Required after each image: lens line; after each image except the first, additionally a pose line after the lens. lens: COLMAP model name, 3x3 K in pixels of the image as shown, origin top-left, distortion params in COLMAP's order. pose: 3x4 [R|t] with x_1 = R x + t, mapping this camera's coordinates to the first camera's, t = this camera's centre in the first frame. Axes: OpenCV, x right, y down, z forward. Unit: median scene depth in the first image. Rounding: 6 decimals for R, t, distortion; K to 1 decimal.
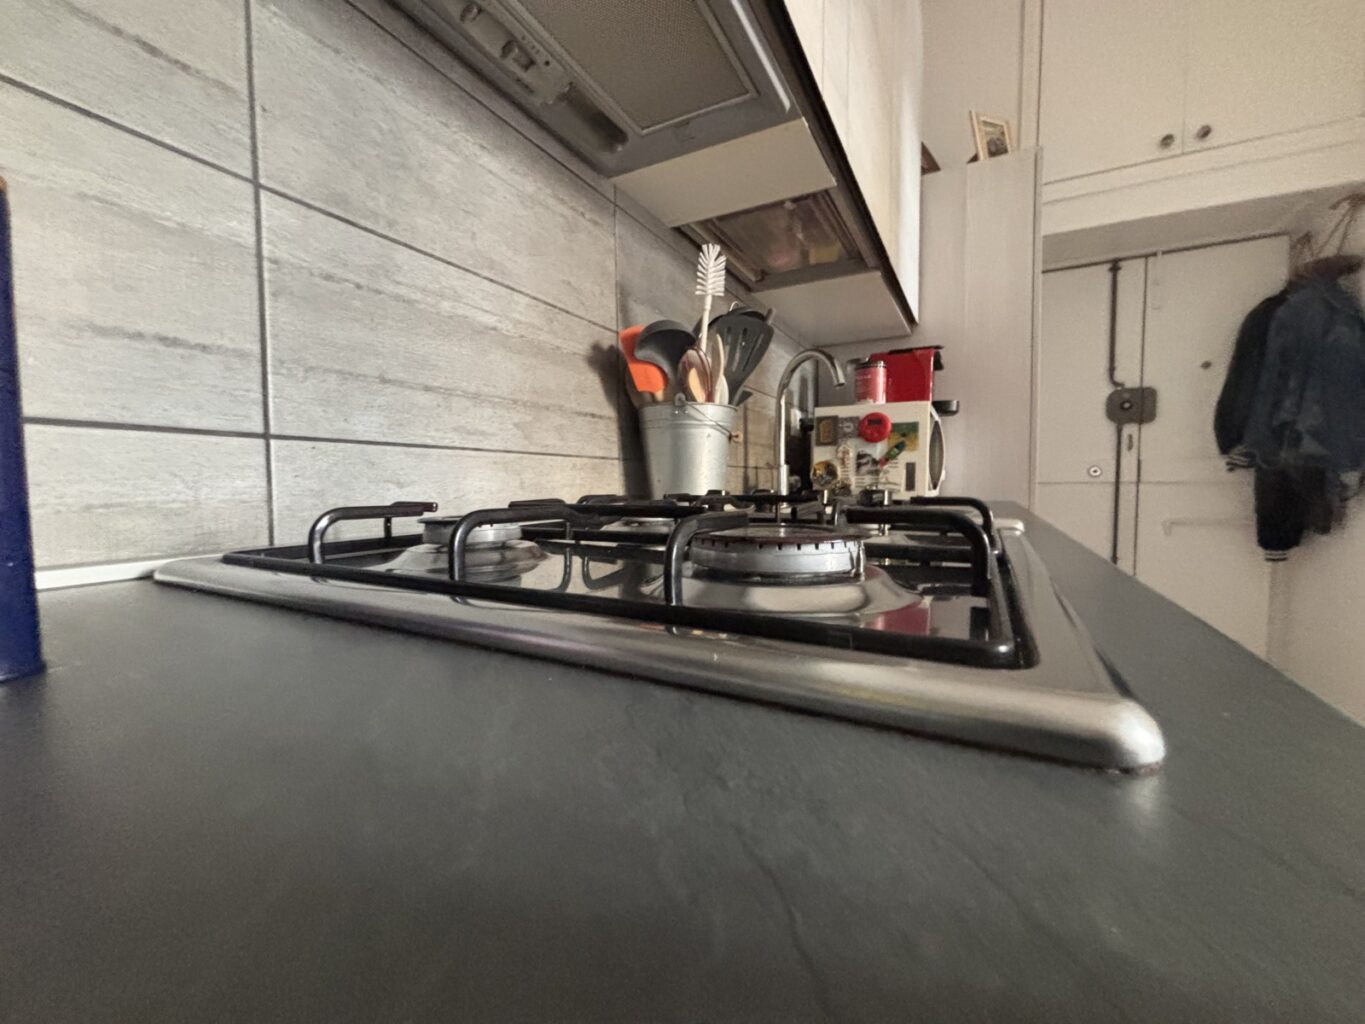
lens RADIAL K [[548.6, 0, 692.3], [0, 548.6, 512.1], [0, 0, 1]] dist [-0.001126, 0.000318]
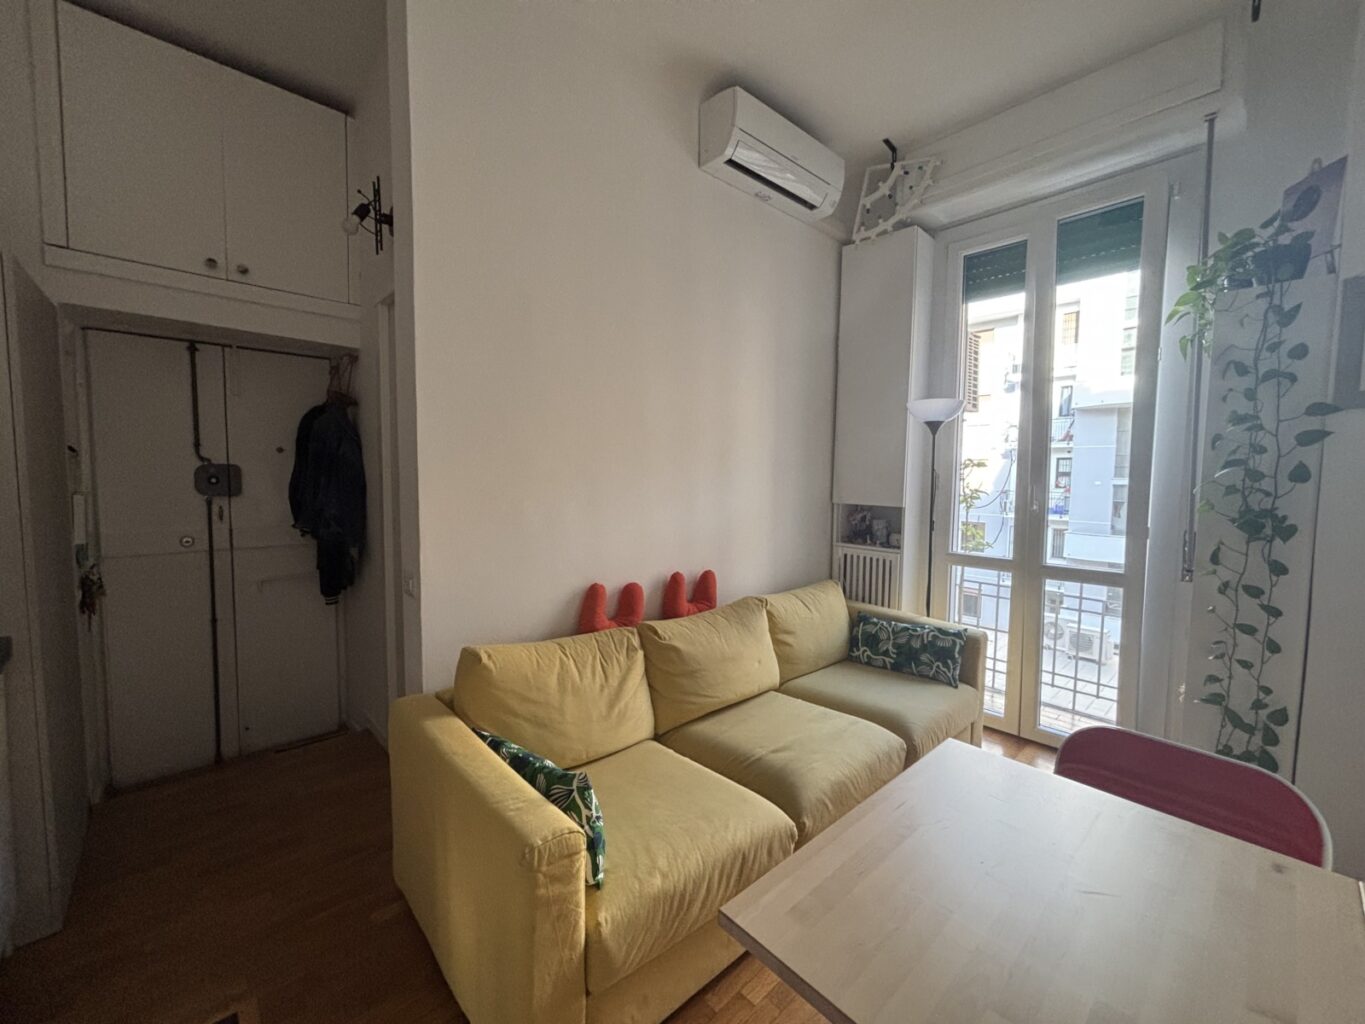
lens RADIAL K [[548.6, 0, 684.8], [0, 548.6, 509.6], [0, 0, 1]] dist [-0.001126, 0.000318]
pose [[0.331759, -0.055793, 0.941713, 0.128543], [0.044809, 0.998055, 0.043345, -0.246332], [-0.942299, 0.027817, 0.333613, -0.427542]]
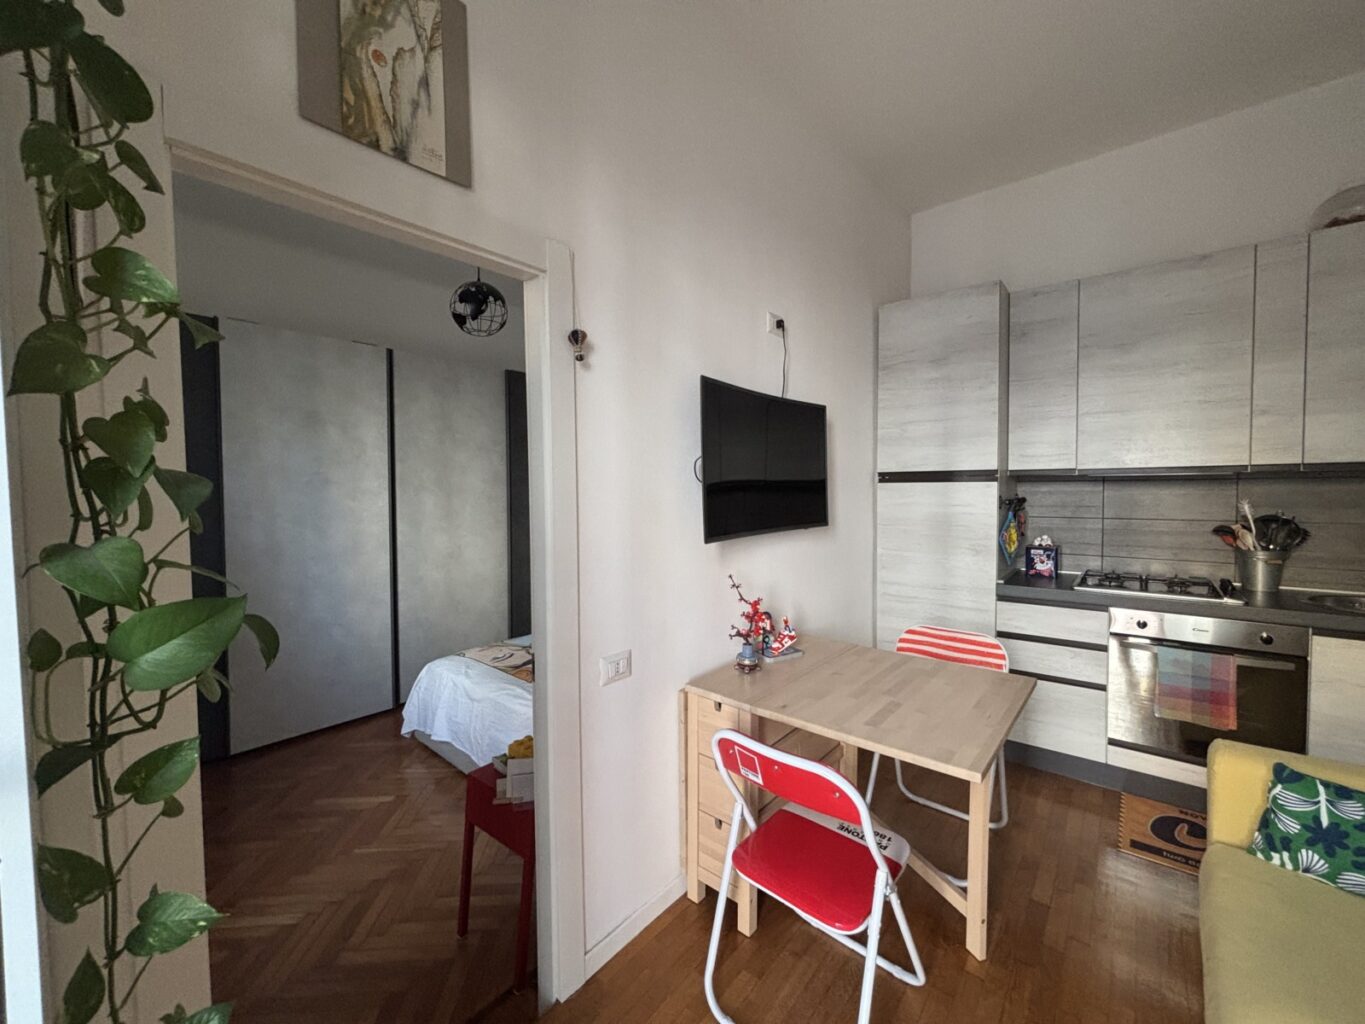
lens RADIAL K [[548.6, 0, 683.7], [0, 548.6, 509.6], [0, 0, 1]] dist [-0.001126, 0.000318]
pose [[-0.207509, 0.041158, -0.977367, 2.068285], [-0.045859, 0.997607, 0.051747, -0.250788], [0.977158, 0.055559, -0.205125, -0.800860]]
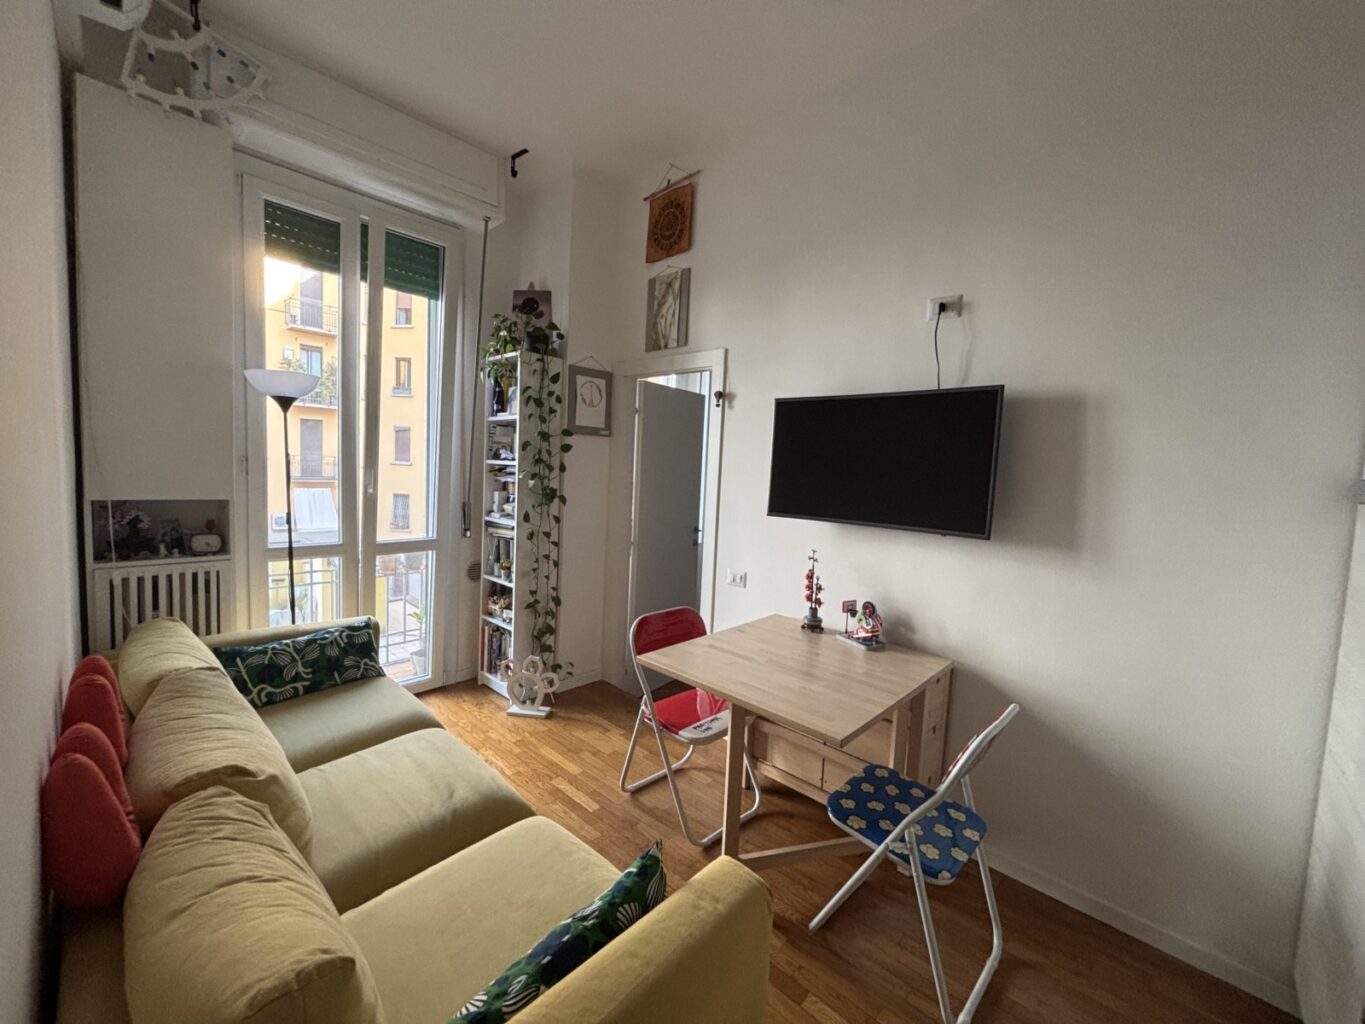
lens RADIAL K [[548.6, 0, 682.7], [0, 548.6, 508.2], [0, 0, 1]] dist [-0.001126, 0.000318]
pose [[-0.964121, -0.064168, 0.257592, 0.696098], [-0.029626, 0.990293, 0.135803, -0.367516], [-0.263806, 0.123299, -0.956663, 0.740276]]
